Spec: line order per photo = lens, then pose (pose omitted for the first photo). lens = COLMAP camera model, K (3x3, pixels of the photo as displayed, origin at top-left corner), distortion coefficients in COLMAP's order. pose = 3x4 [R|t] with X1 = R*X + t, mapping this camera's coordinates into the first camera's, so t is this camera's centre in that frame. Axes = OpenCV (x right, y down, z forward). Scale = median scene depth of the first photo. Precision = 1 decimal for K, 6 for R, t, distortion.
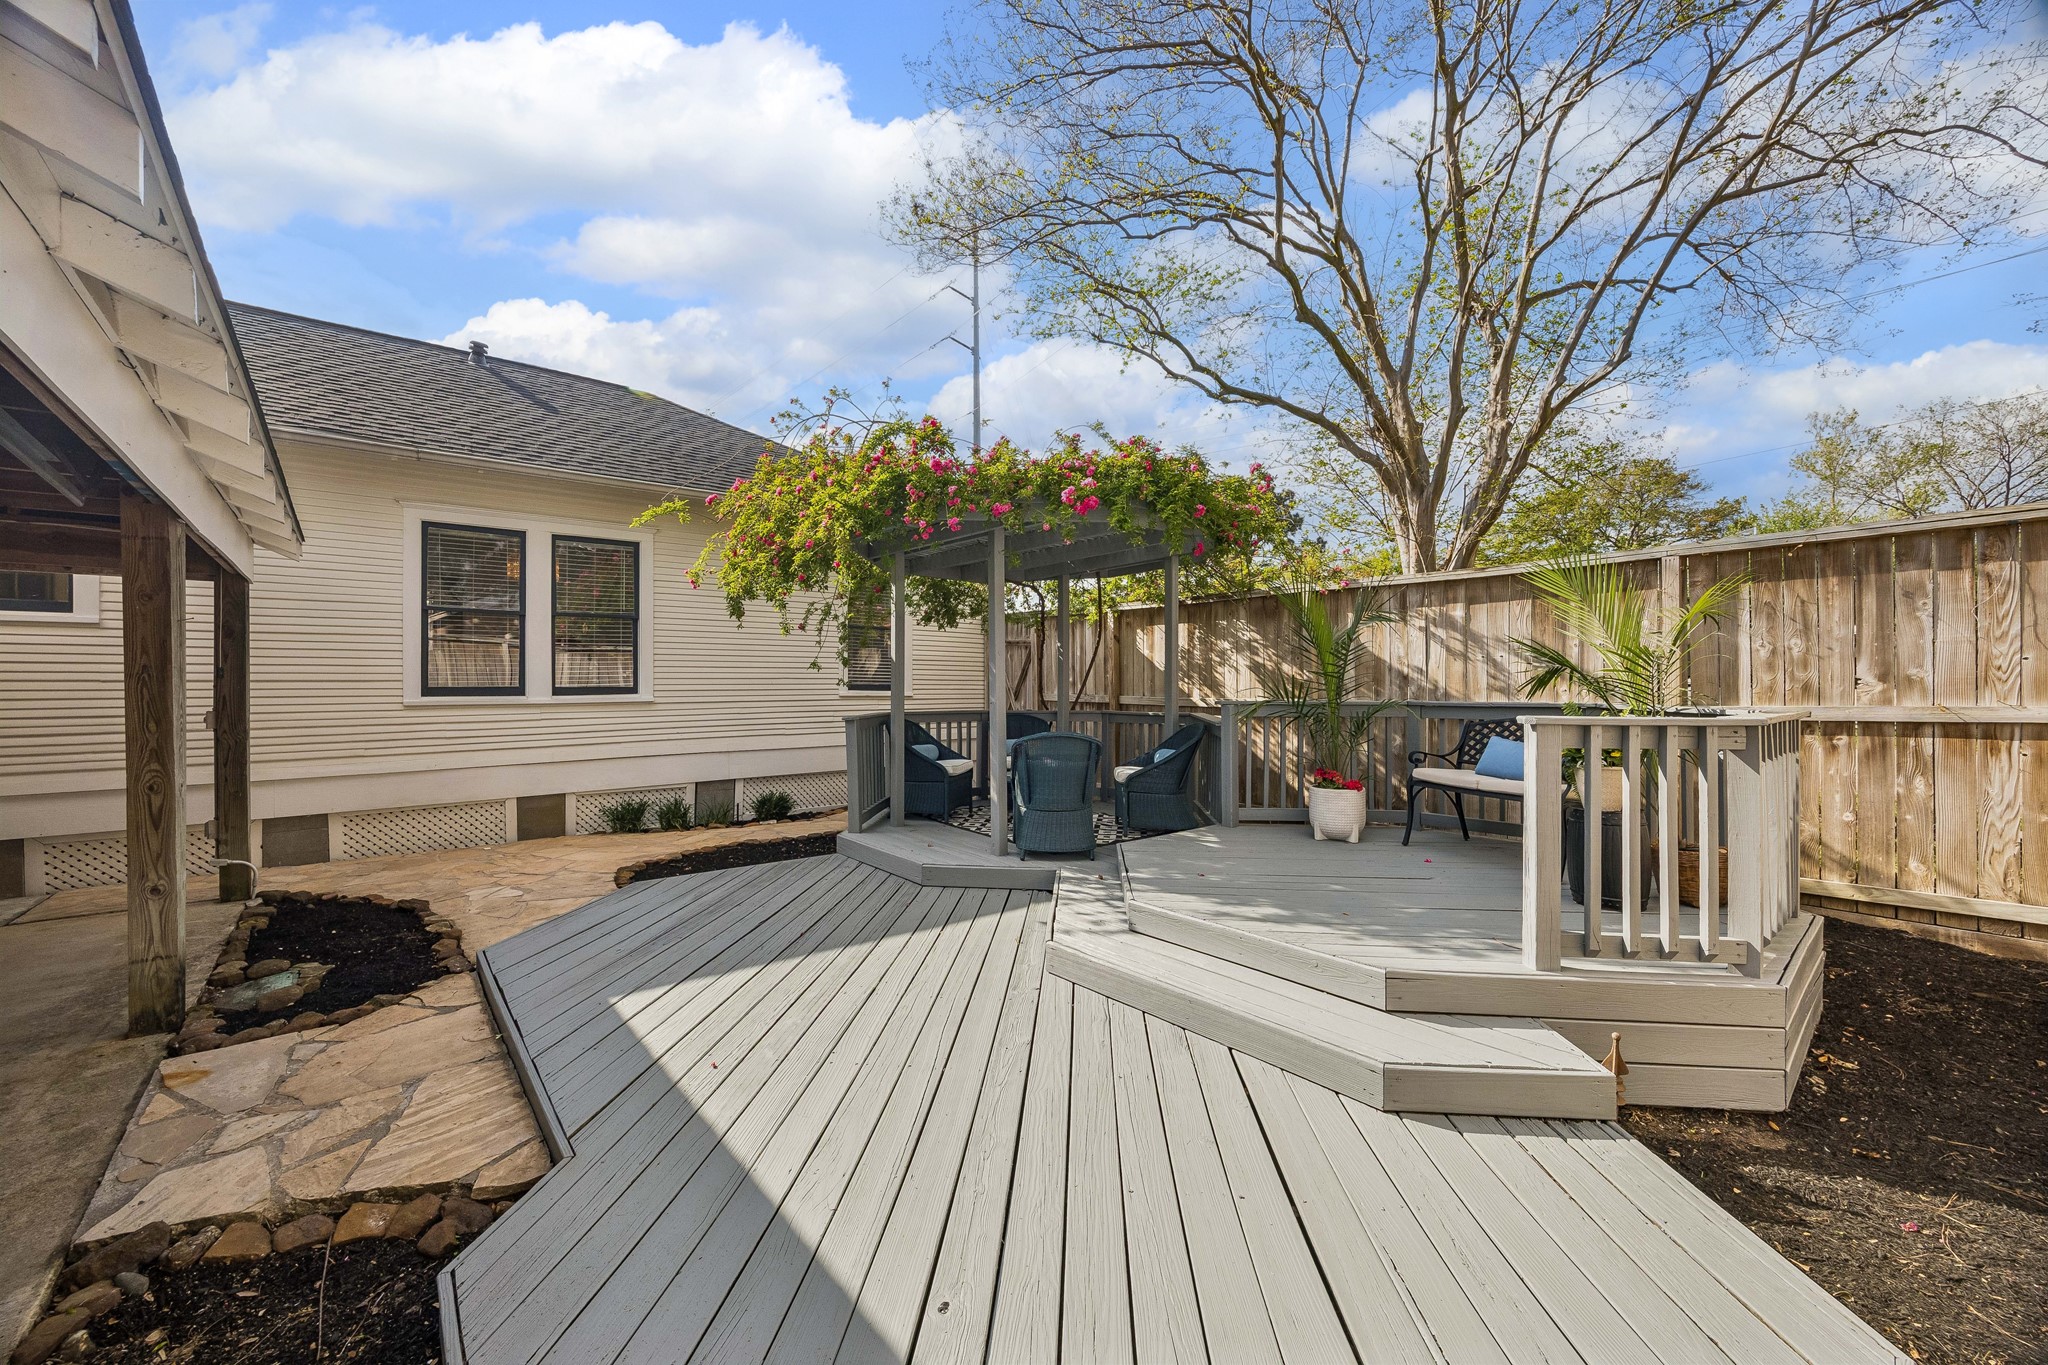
lens RADIAL K [[785.9, 0, 1018.4], [0, 785.9, 672.6], [0, 0, 1]] dist [-0.001460, -0.000058]
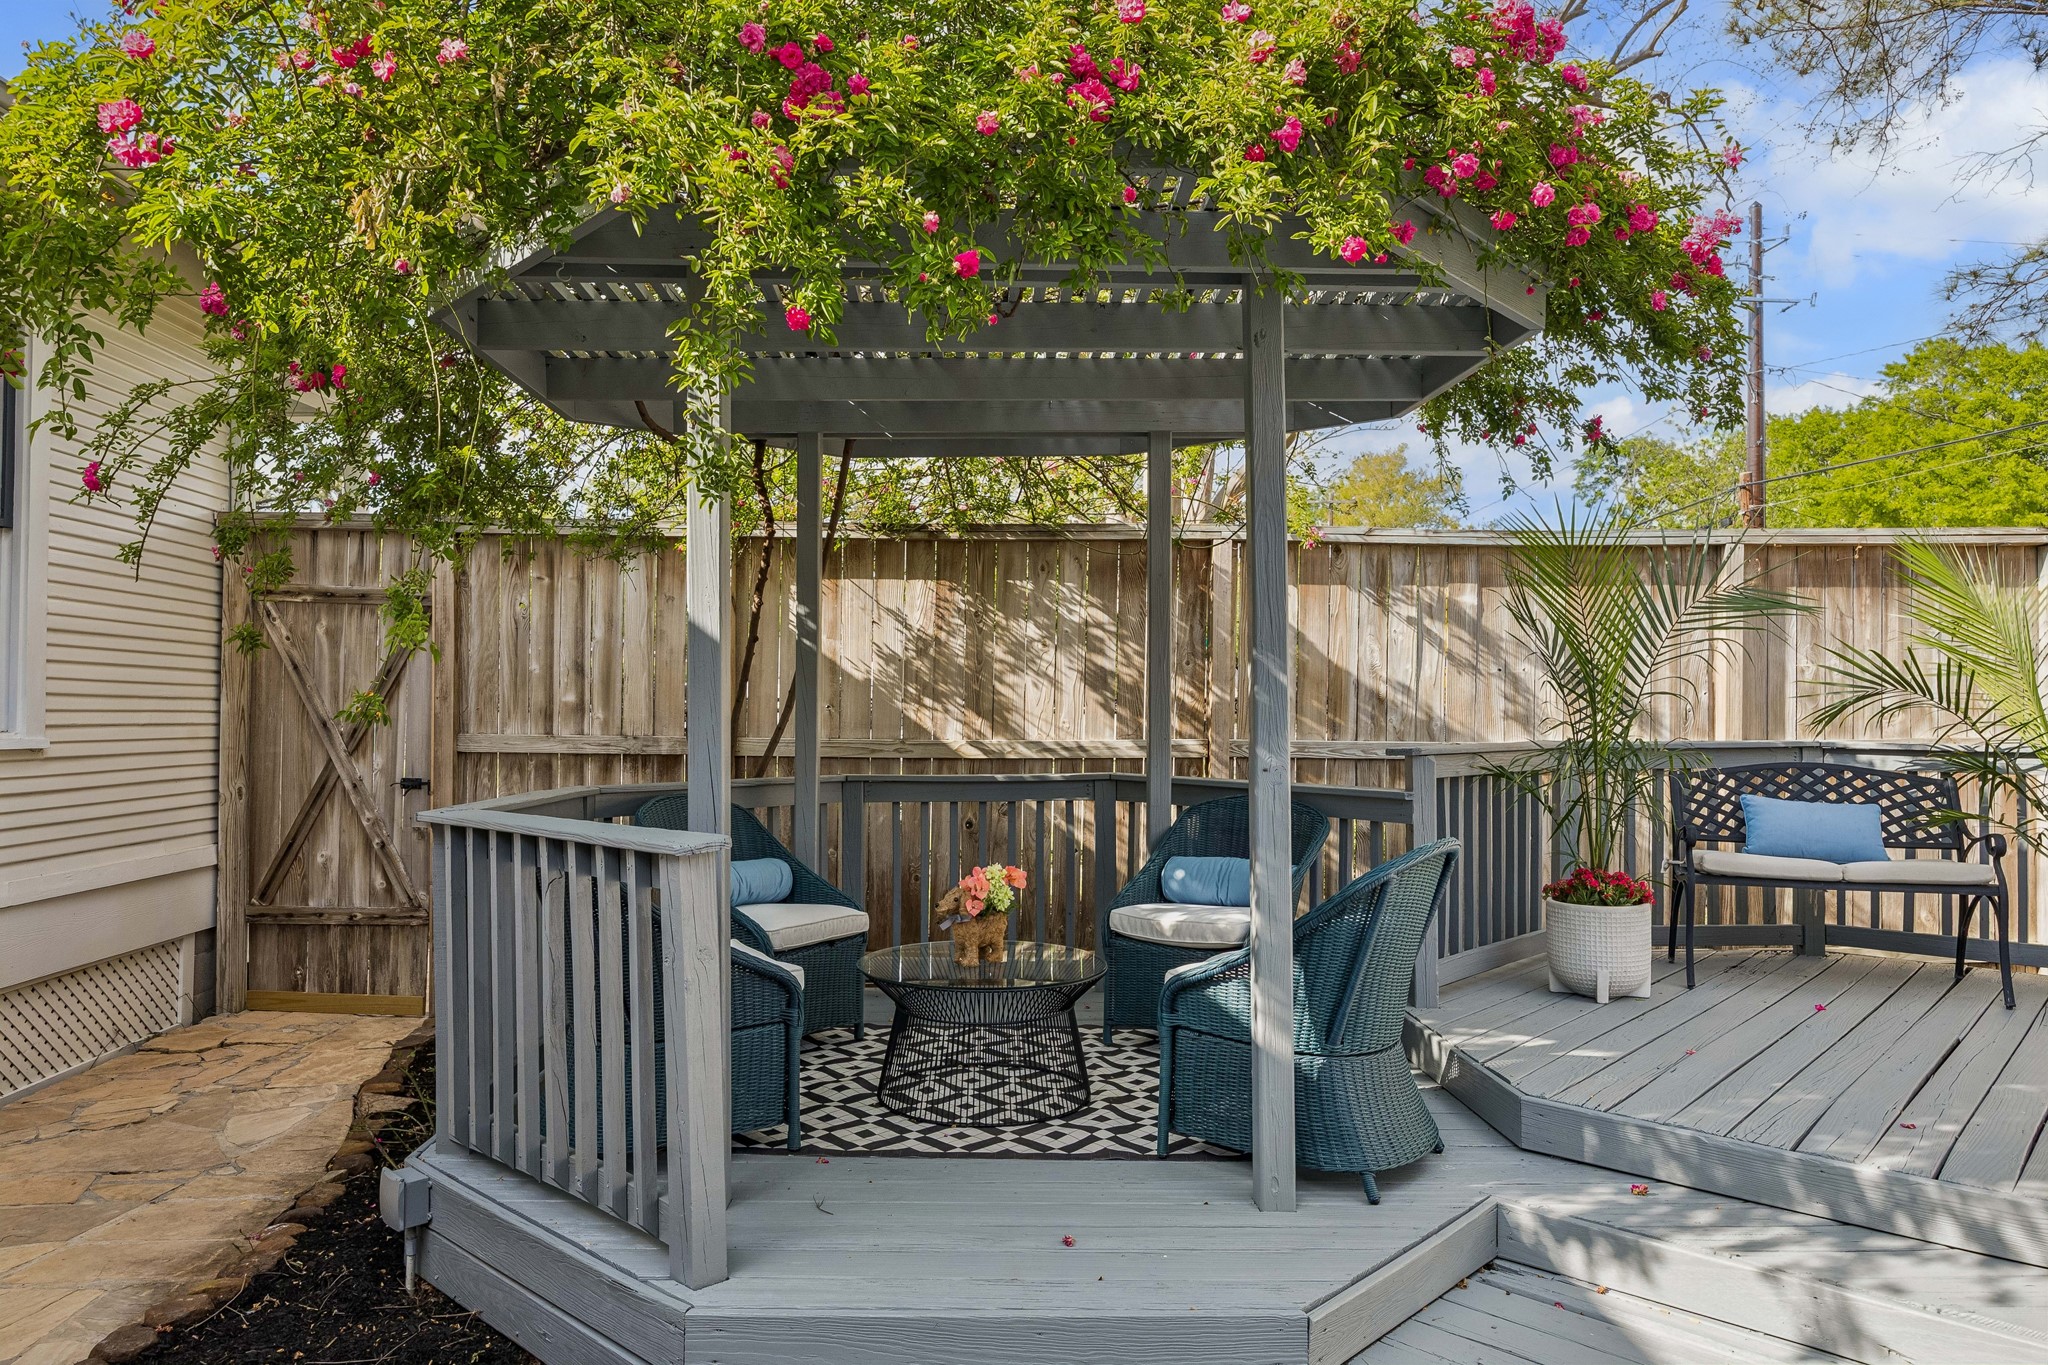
lens RADIAL K [[1312.5, 0, 1018.5], [0, 1312.5, 689.4], [0, 0, 1]] dist [-0.004701, 0.000851]
pose [[0.614919, 0.014357, 0.788460, -0.450018], [-0.015223, 0.999864, -0.006334, 0.007929], [-0.788443, -0.008108, 0.615054, 0.596307]]
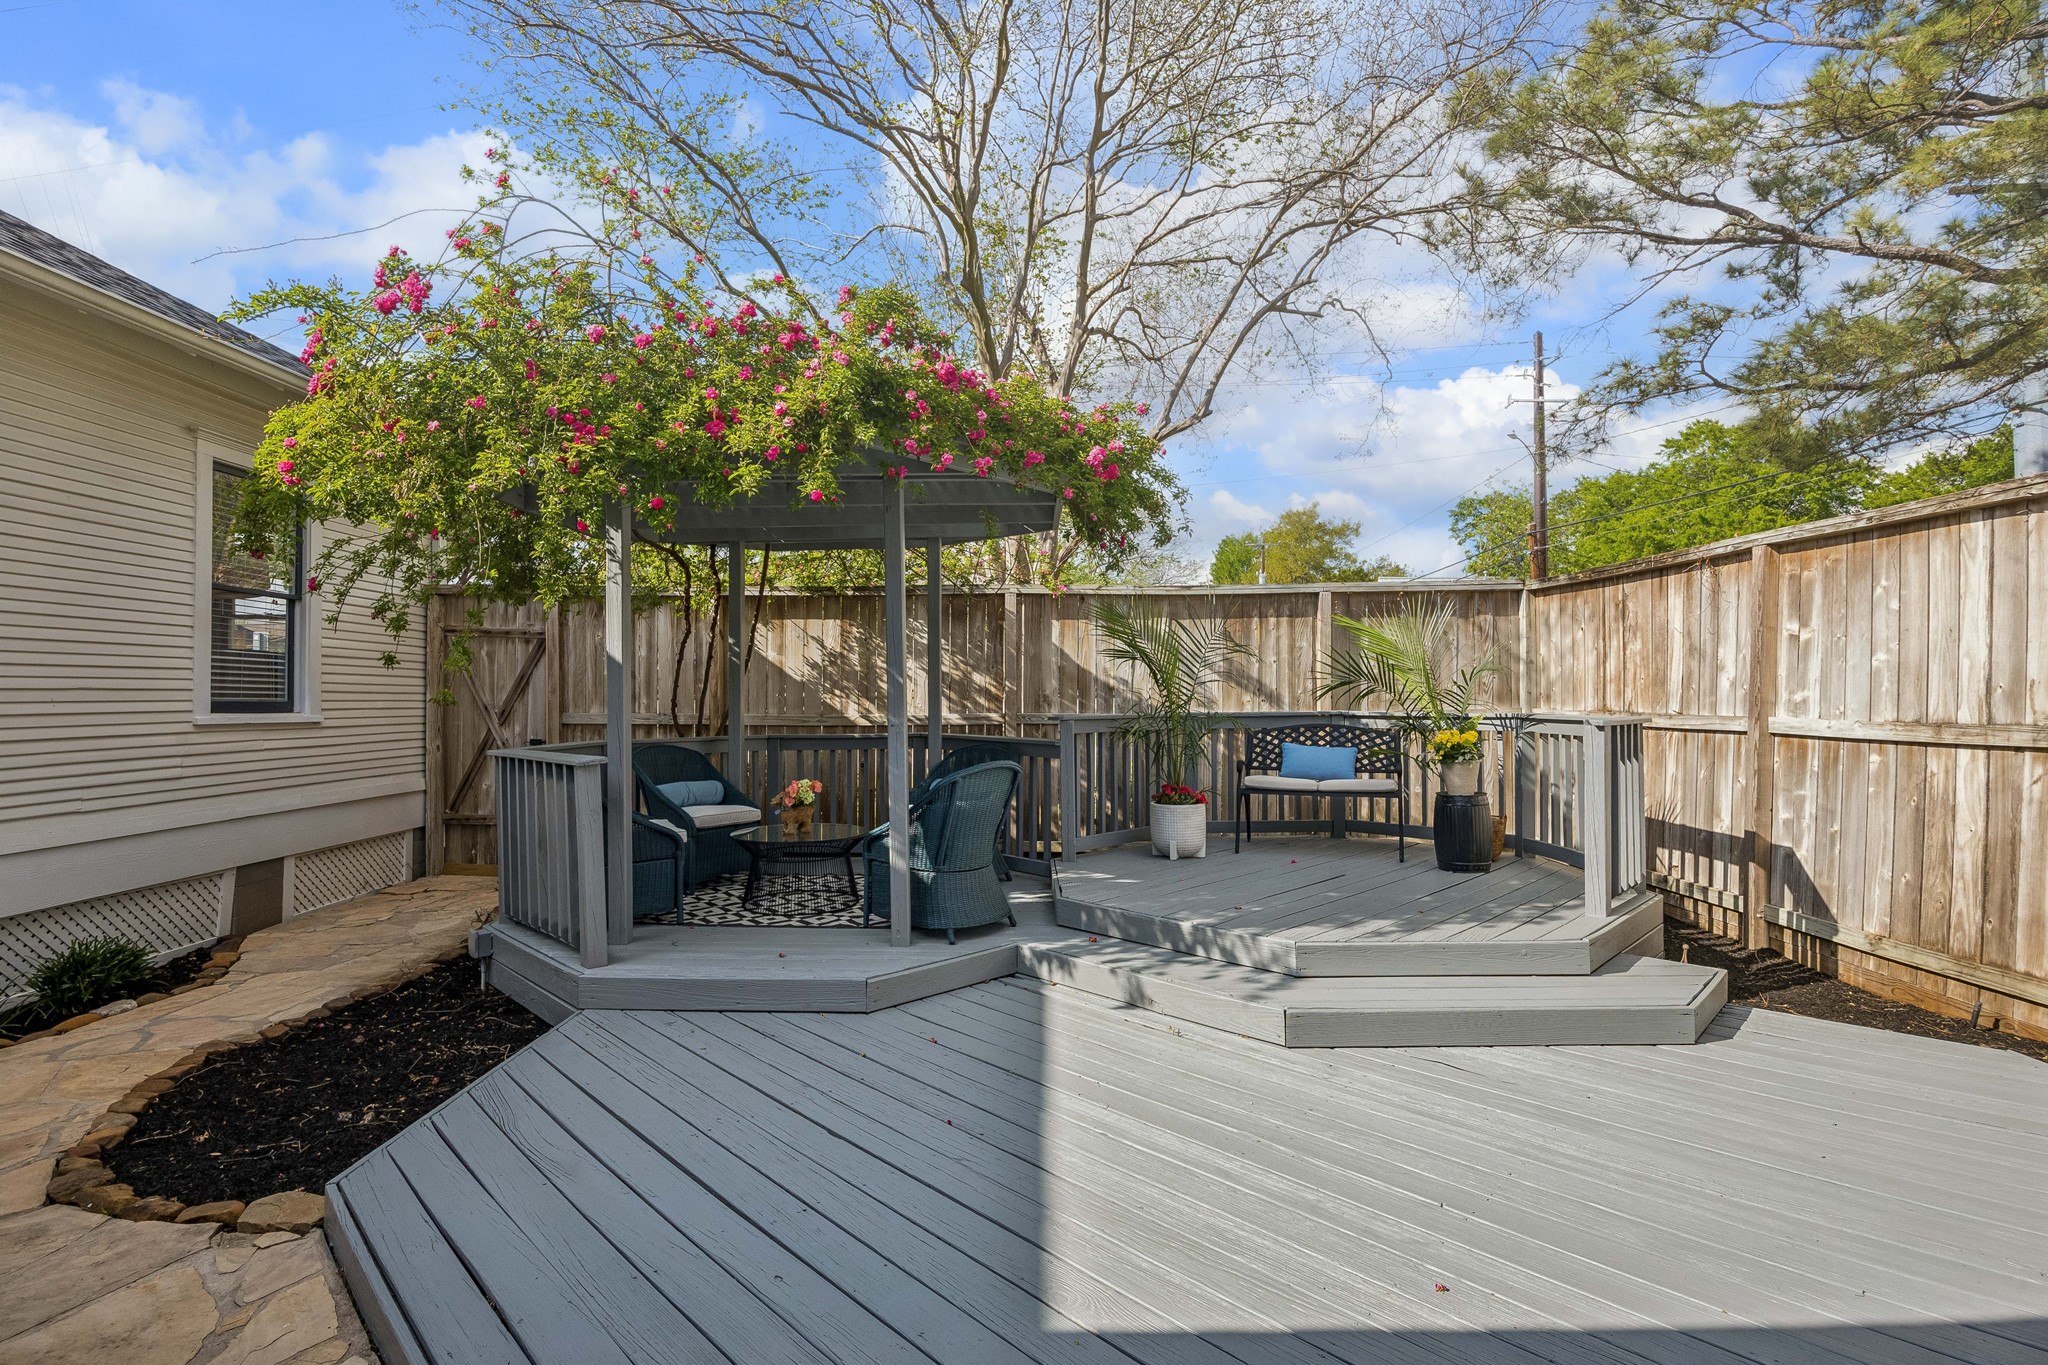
lens RADIAL K [[957.3, 0, 1024.0], [0, 957.3, 682.5], [0, 0, 1]] dist [-0.012705, -0.000154]
pose [[0.642094, 0.007647, 0.766587, -0.488526], [-0.007351, 0.999966, -0.003818, 0.003122], [-0.766590, -0.003184, 0.642129, 0.307447]]
